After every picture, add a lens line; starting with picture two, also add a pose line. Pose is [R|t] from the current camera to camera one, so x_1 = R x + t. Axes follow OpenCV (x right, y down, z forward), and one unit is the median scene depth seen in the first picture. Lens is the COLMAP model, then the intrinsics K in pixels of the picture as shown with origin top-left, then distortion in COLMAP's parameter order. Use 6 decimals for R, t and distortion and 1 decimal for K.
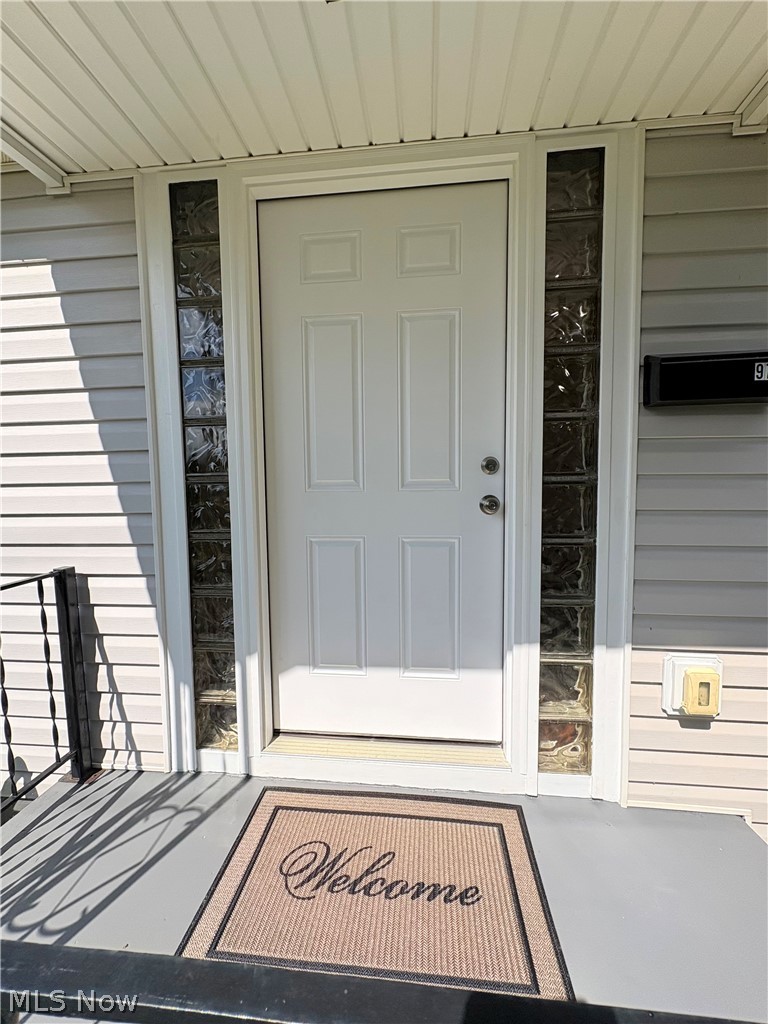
lens RADIAL K [[405.9, 0, 384.0], [0, 405.9, 512.0], [0, 0, 1]] dist [0.003632, 0.000185]
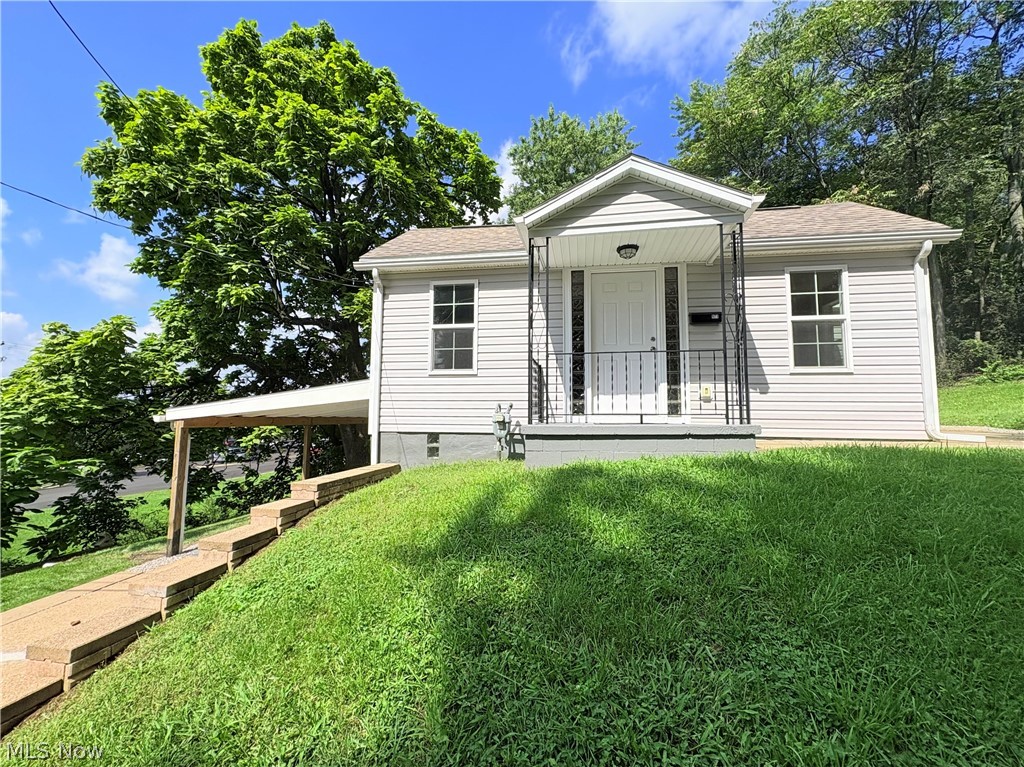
lens RADIAL K [[422.1, 0, 512.0], [0, 422.1, 383.5], [0, 0, 1]] dist [-0.001842, -0.000054]
pose [[0.998688, 0.014007, -0.049257, -0.912858], [-0.020567, 0.990592, -0.135293, 0.911932], [0.046899, 0.136129, 0.989580, -3.107782]]
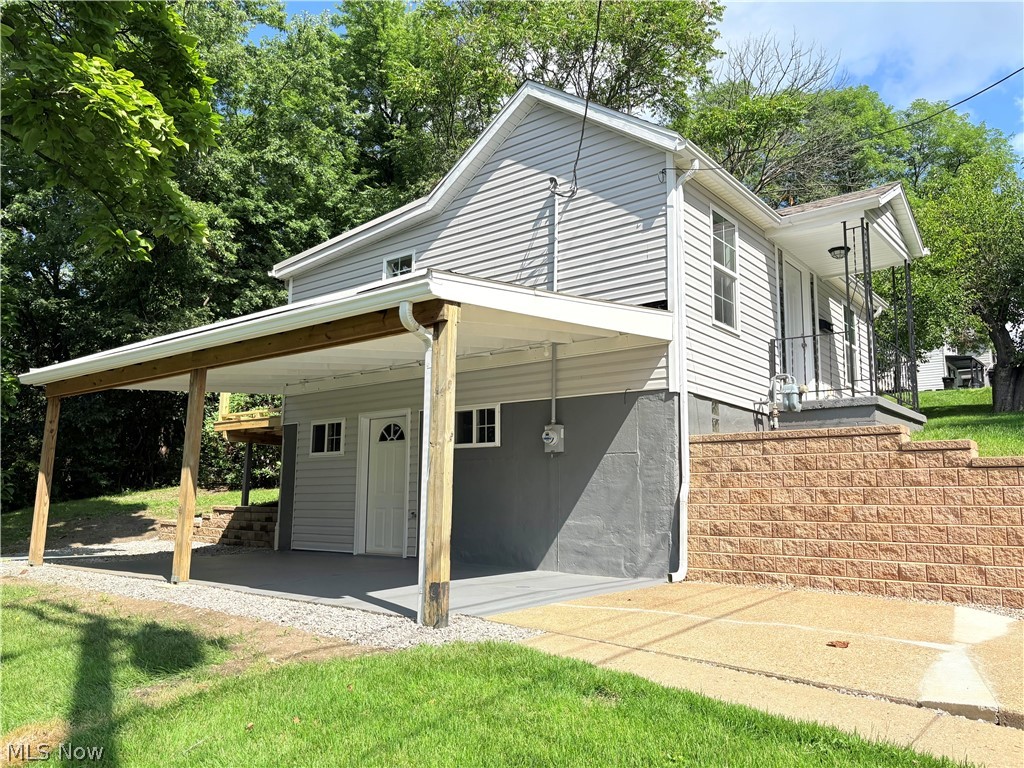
lens RADIAL K [[766.4, 0, 512.0], [0, 766.4, 384.0], [0, 0, 1]] dist [0.037718, -0.048476]
pose [[0.542664, 0.157150, 0.825118, -7.860441], [0.033412, 0.977526, -0.208152, 1.925091], [-0.839285, 0.140525, 0.525217, -0.544536]]
